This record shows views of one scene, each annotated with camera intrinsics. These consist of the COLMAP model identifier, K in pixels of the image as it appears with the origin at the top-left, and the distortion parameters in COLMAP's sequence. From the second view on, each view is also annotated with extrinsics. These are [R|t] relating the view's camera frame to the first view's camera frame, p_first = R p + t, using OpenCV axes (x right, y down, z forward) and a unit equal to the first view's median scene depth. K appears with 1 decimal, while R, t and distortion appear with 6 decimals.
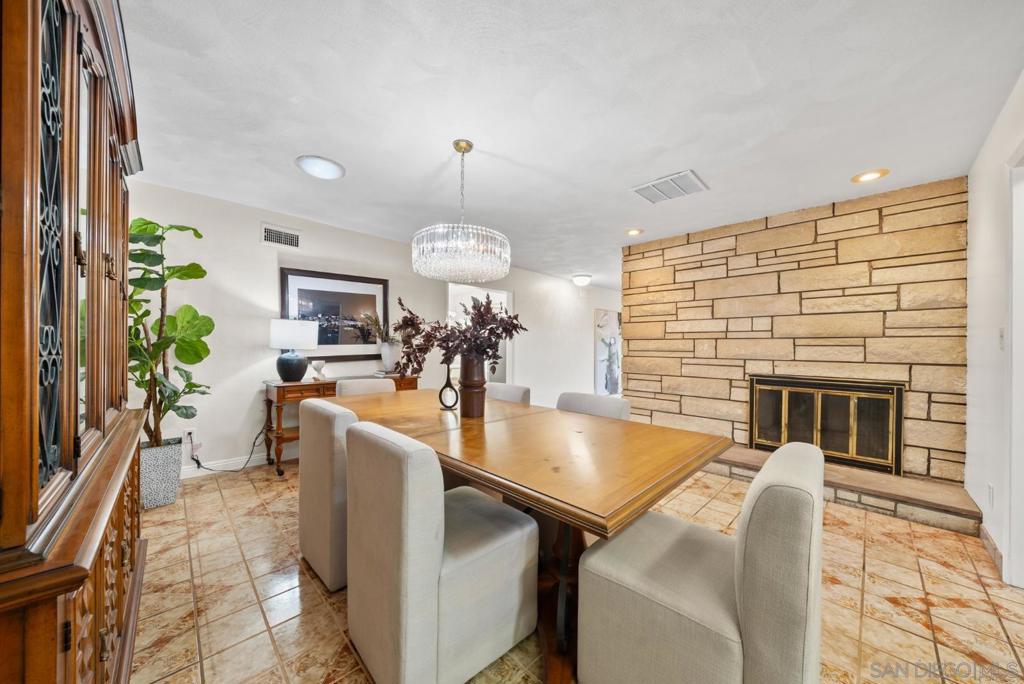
lens RADIAL K [[355.7, 0, 513.3], [0, 355.7, 347.4], [0, 0, 1]] dist [-0.003665, -0.000356]
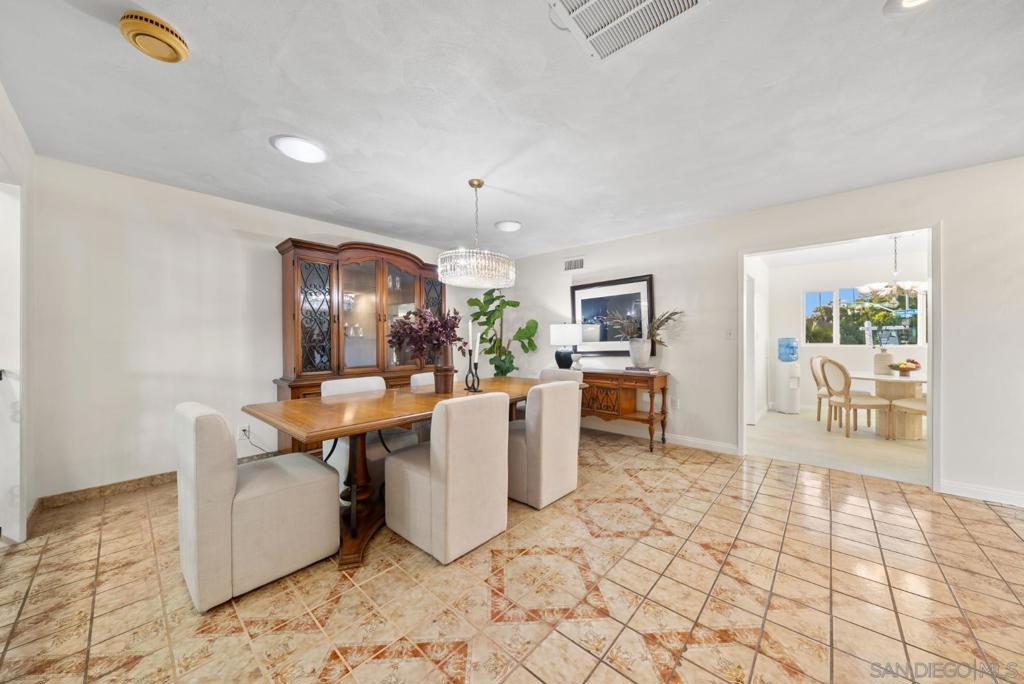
lens RADIAL K [[355.7, 0, 509.8], [0, 355.7, 340.5], [0, 0, 1]] dist [-0.003665, -0.000356]
pose [[0.062608, -0.004954, -0.998026, 0.706385], [0.002017, 0.999986, -0.004838, -0.006006], [0.998036, -0.001711, 0.062617, 0.651557]]
